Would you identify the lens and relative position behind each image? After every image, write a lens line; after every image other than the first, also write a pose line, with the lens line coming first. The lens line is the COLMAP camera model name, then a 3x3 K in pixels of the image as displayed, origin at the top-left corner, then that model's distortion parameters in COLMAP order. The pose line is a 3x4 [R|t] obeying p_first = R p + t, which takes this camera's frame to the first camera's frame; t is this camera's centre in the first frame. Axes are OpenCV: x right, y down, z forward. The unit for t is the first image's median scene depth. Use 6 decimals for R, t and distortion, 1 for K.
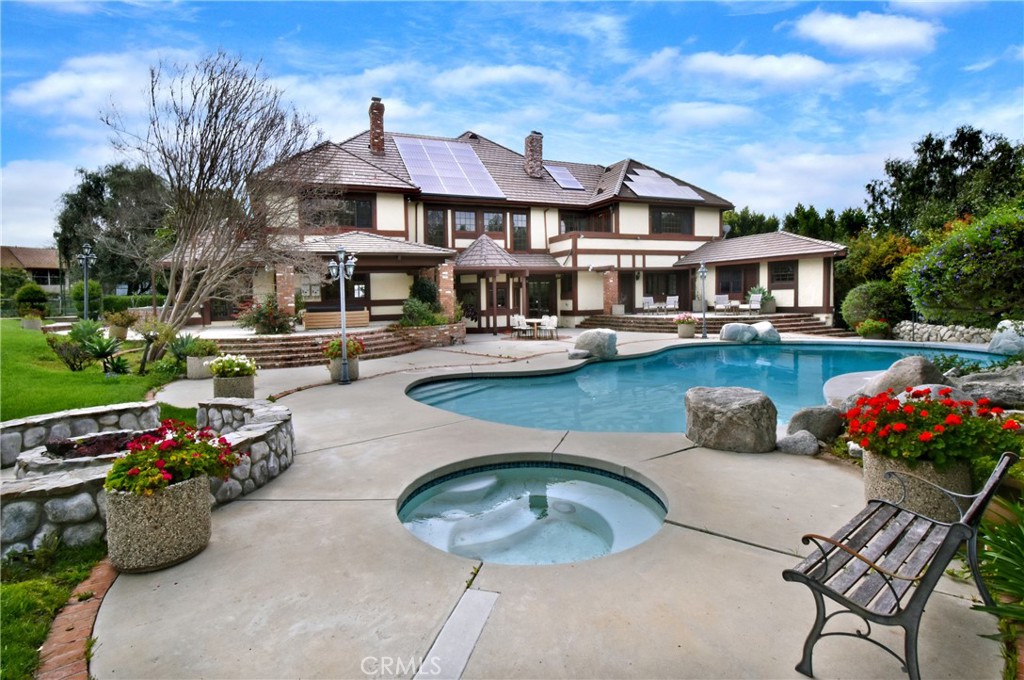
lens RADIAL K [[529.9, 0, 546.8], [0, 529.9, 335.2], [0, 0, 1]] dist [0.001404, 0.000847]
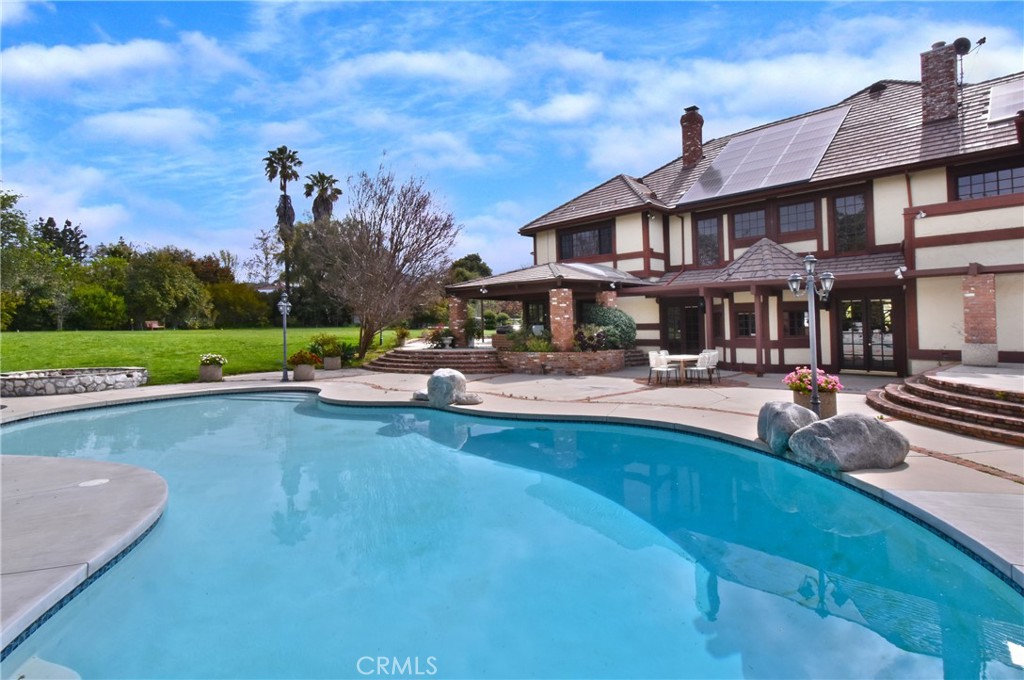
lens RADIAL K [[529.9, 0, 546.8], [0, 529.9, 335.2], [0, 0, 1]] dist [0.001404, 0.000847]
pose [[0.274650, 0.043138, -0.960576, 0.483863], [-0.069186, 0.997290, 0.025005, -0.049401], [0.959052, 0.059590, 0.276891, 0.481832]]
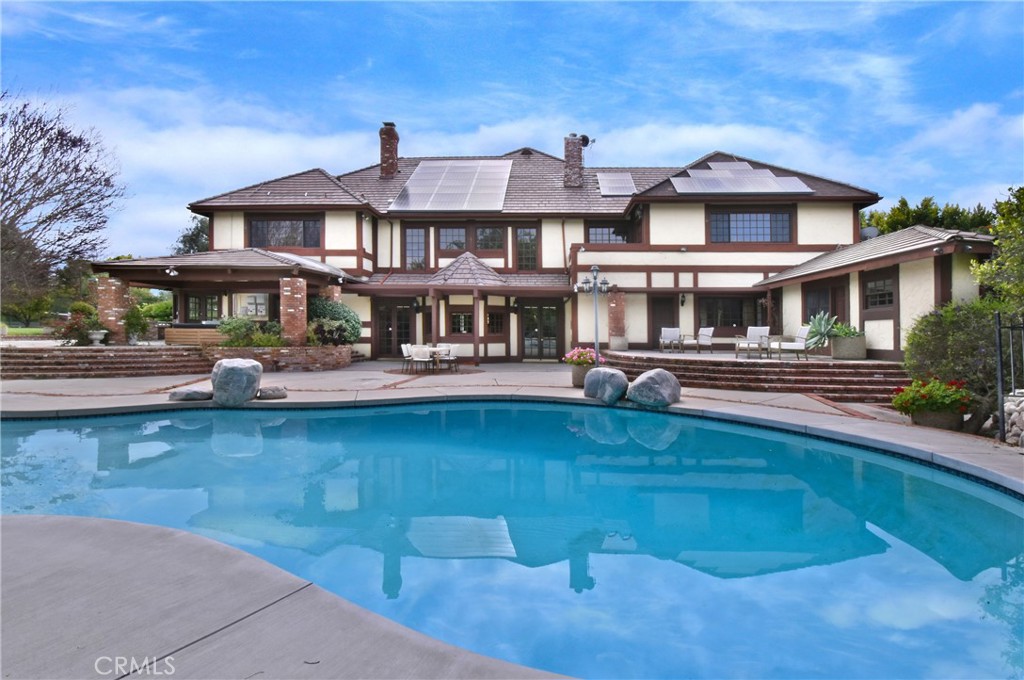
lens RADIAL K [[490.4, 0, 550.7], [0, 490.4, 338.8], [0, 0, 1]] dist [0.011265, 0.000134]
pose [[0.862451, 0.036942, -0.504791, 0.398173], [-0.065564, 0.997084, -0.039049, -0.020620], [0.501877, 0.066774, 0.862358, 0.347209]]
